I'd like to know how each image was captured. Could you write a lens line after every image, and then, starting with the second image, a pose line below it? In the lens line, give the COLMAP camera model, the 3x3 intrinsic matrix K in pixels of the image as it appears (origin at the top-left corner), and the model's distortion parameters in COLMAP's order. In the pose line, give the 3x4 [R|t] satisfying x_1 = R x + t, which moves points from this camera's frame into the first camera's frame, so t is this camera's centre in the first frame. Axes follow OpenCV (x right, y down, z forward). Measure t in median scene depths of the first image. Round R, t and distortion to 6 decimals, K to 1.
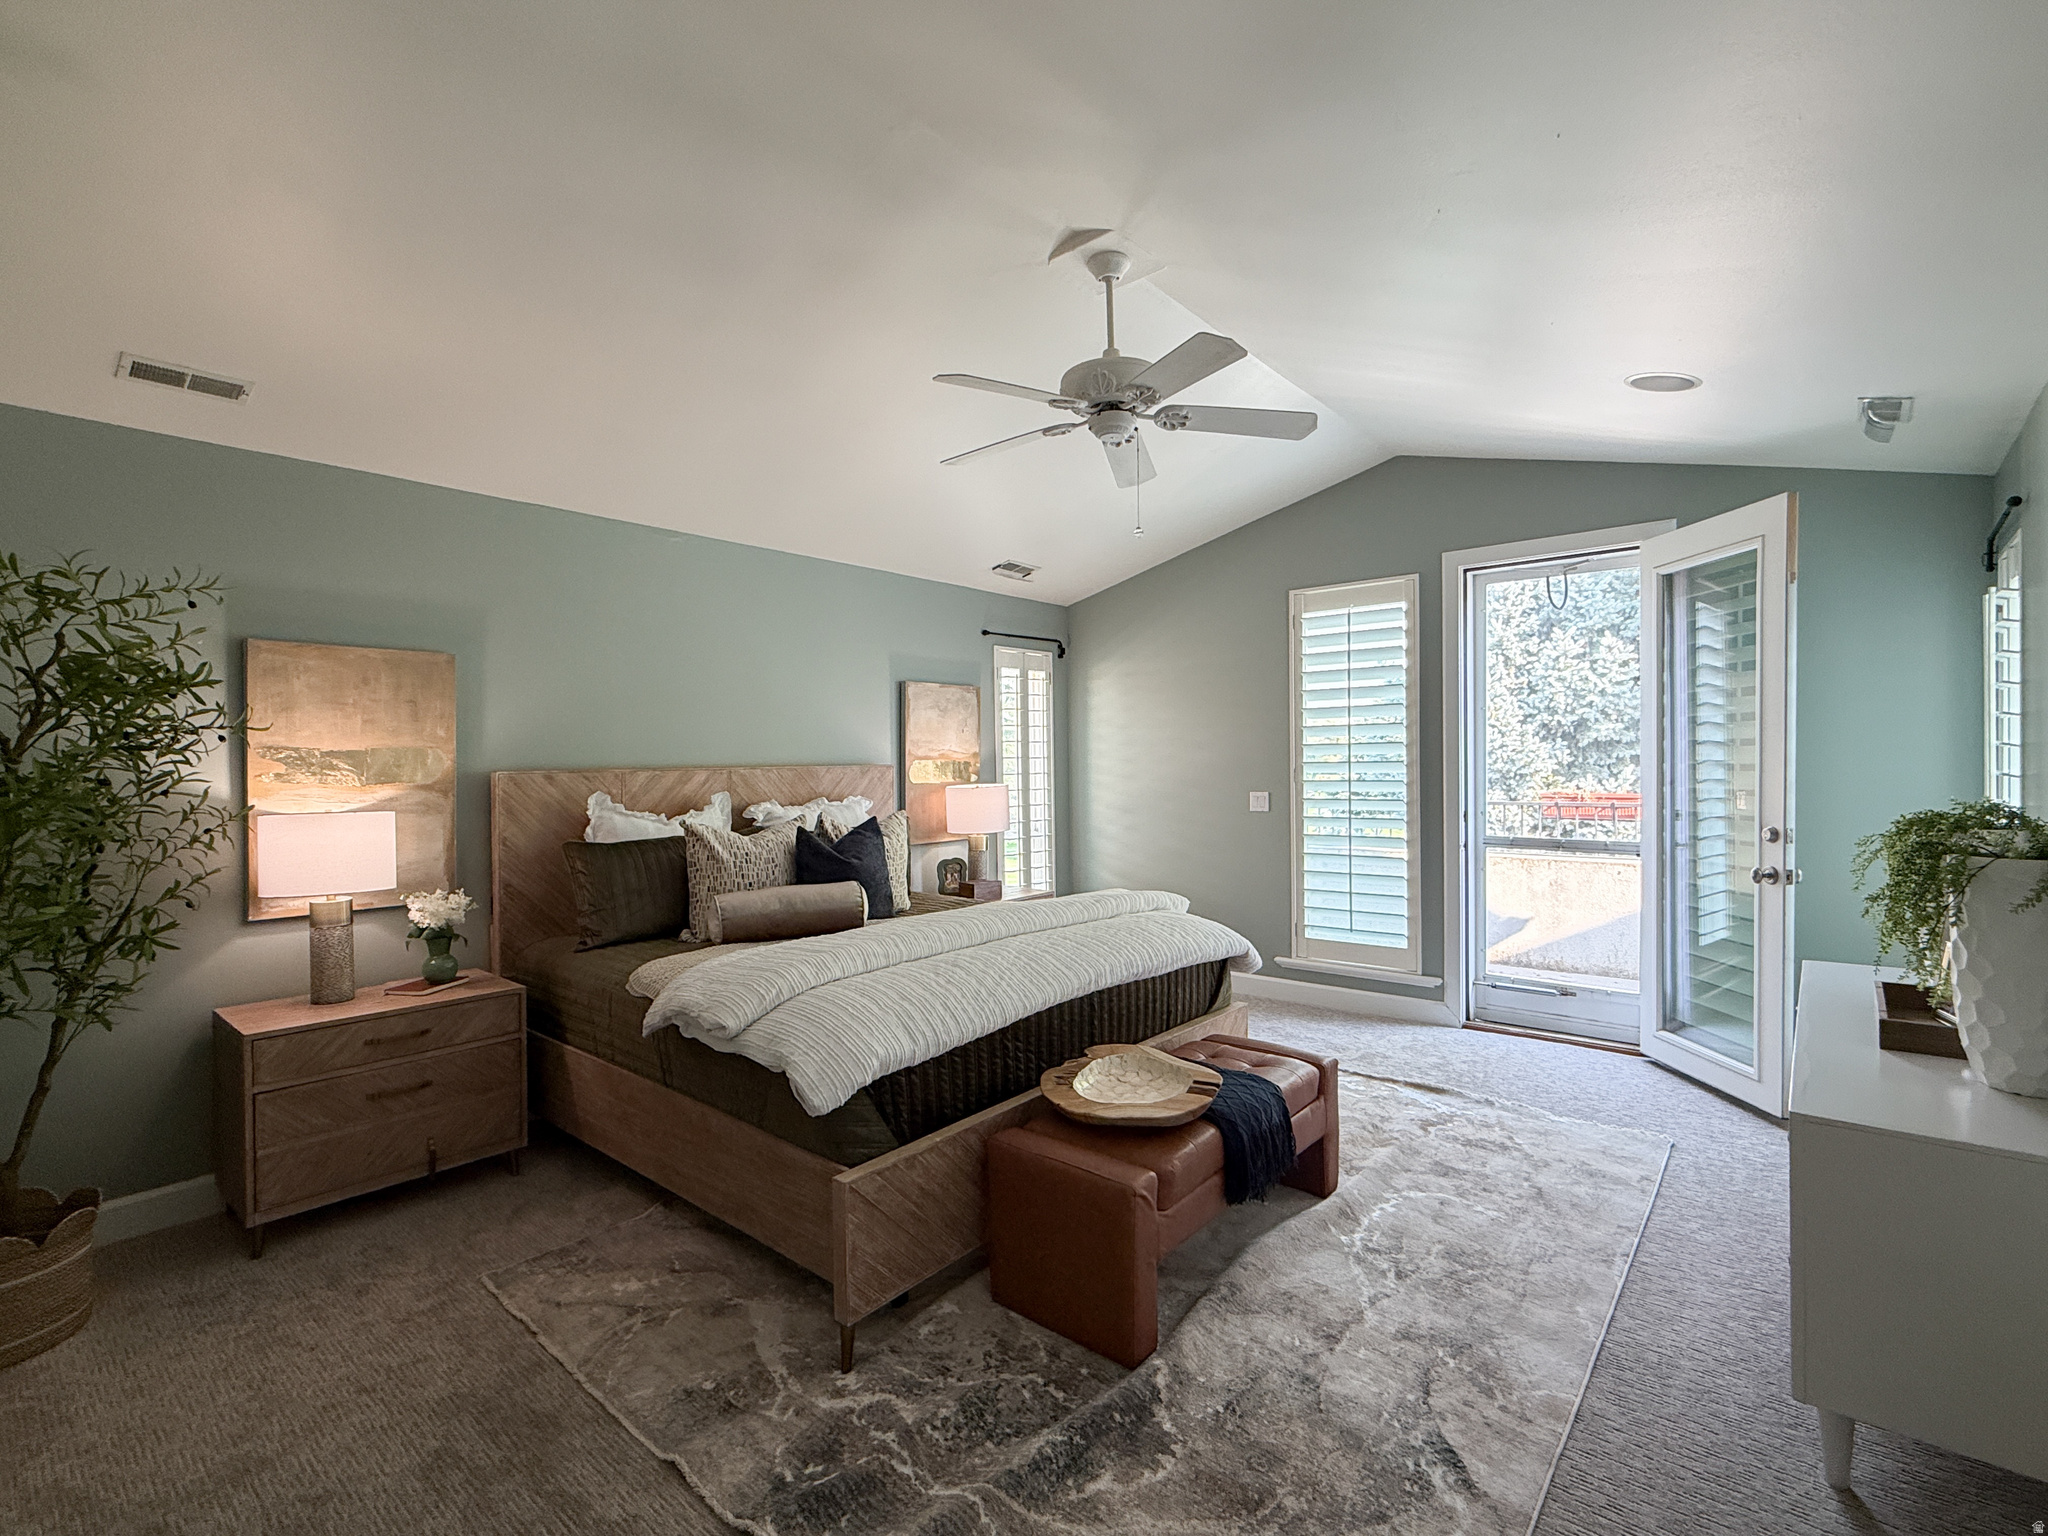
lens RADIAL K [[947.5, 0, 1016.9], [0, 947.5, 774.9], [0, 0, 1]] dist [0.001804, -0.001016]
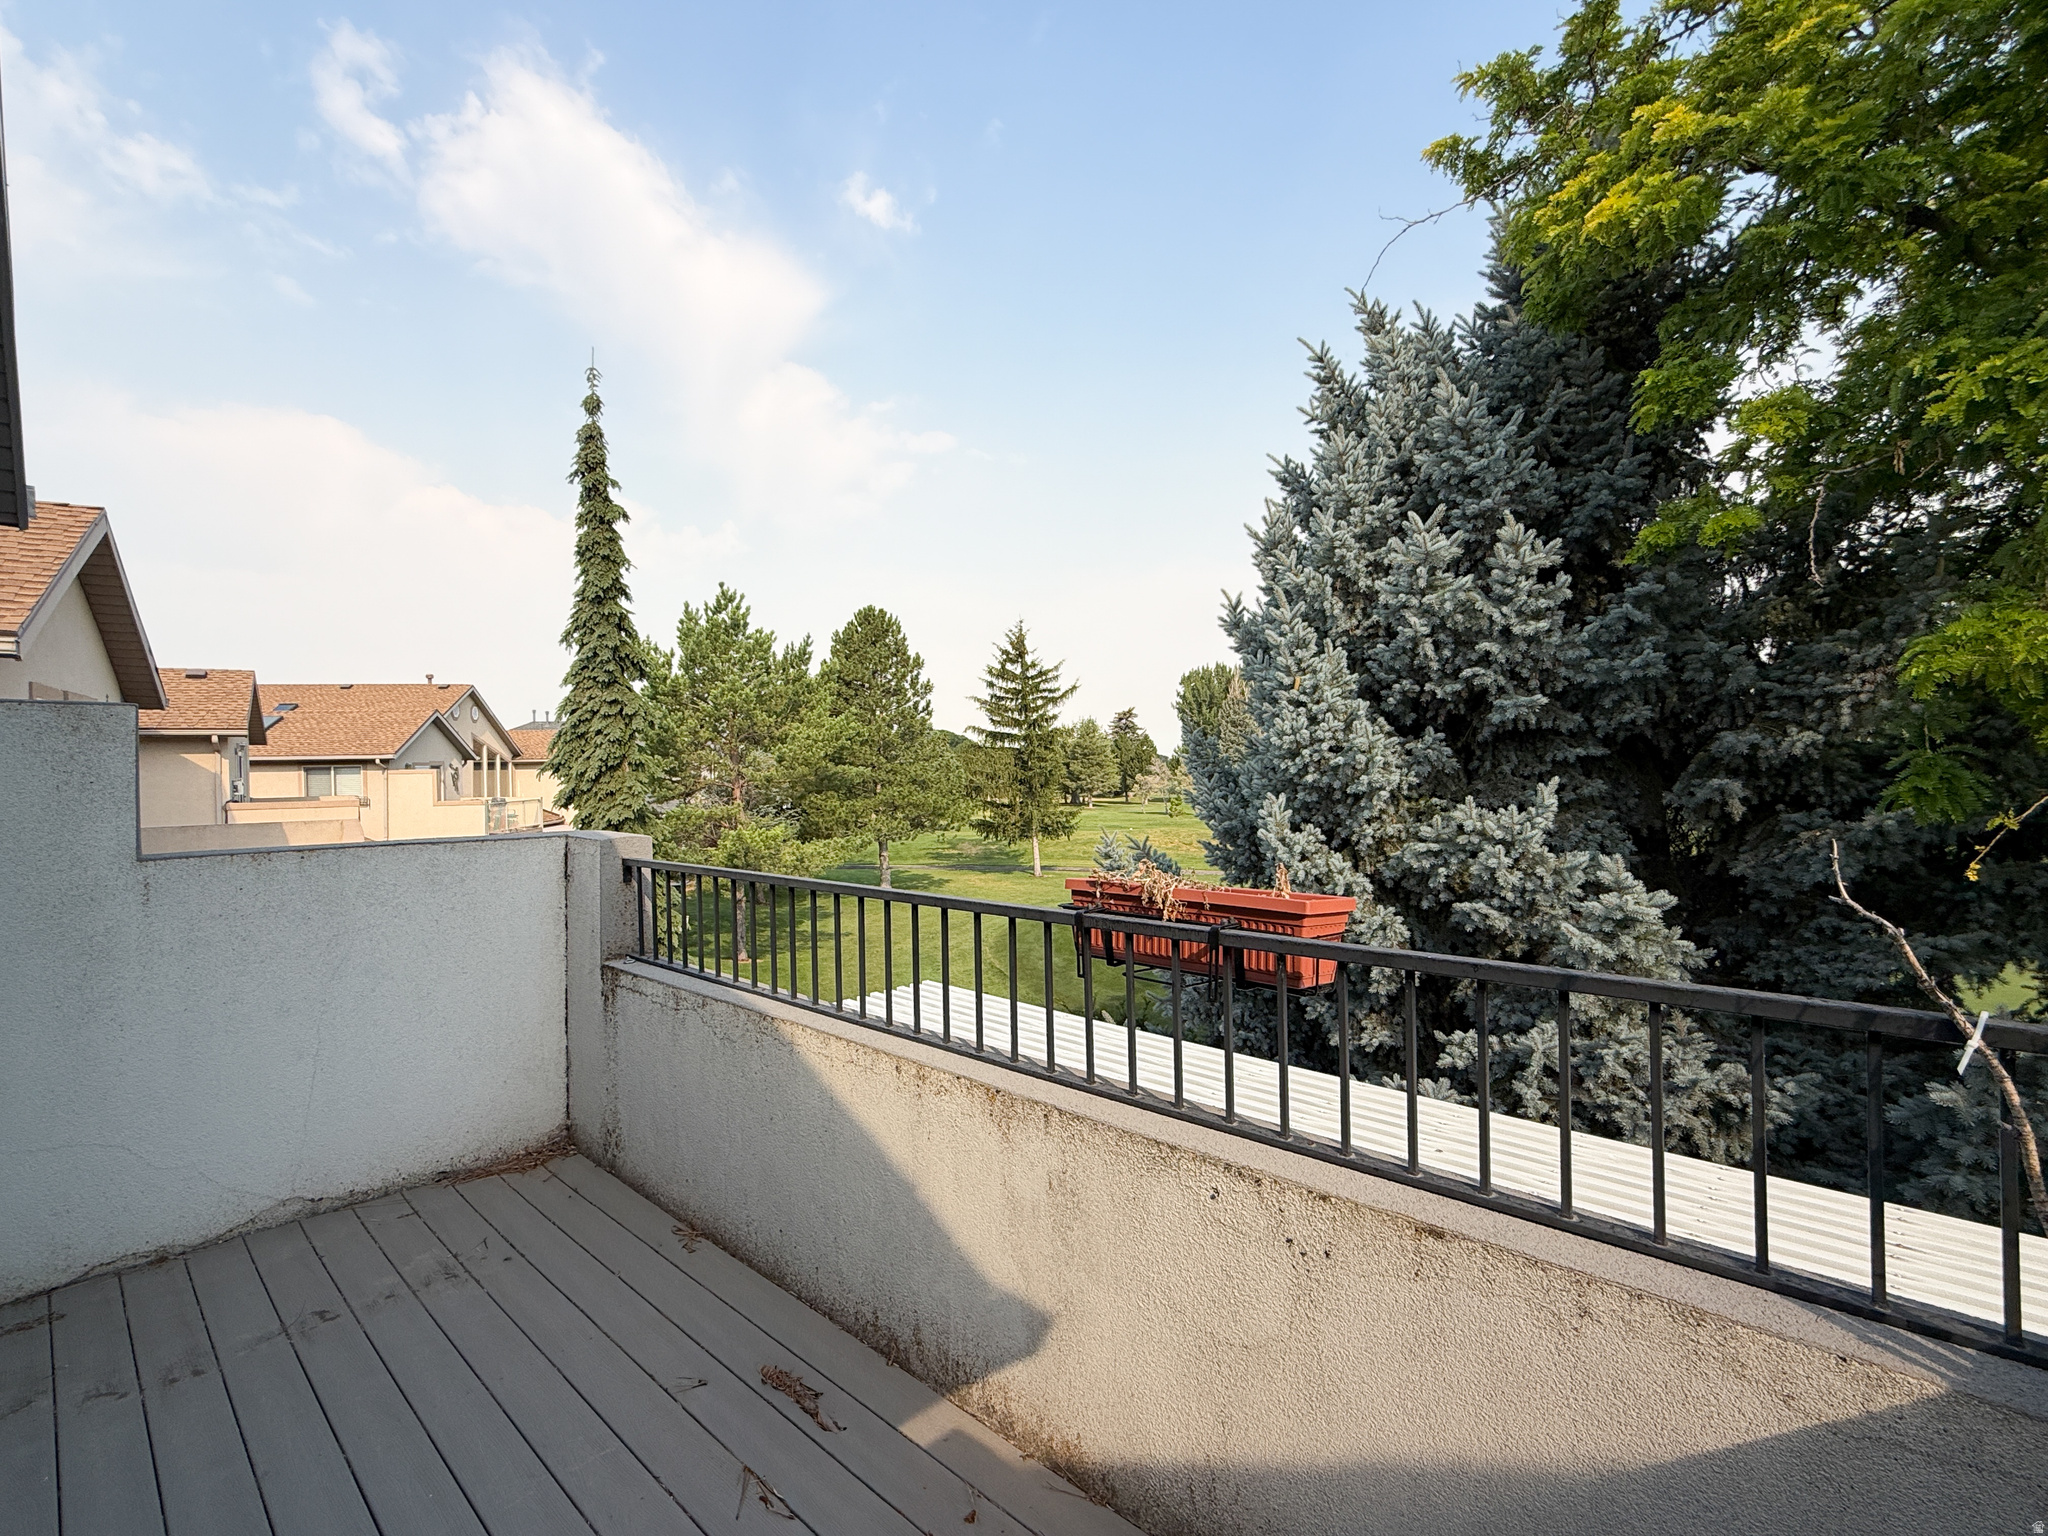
lens RADIAL K [[947.5, 0, 1040.6], [0, 947.5, 778.5], [0, 0, 1]] dist [0.001804, -0.001016]
pose [[0.998000, -0.011716, -0.062112, 0.394708], [0.011744, 0.999931, 0.000088, -0.012540], [0.062106, -0.000817, 0.998069, 0.470772]]
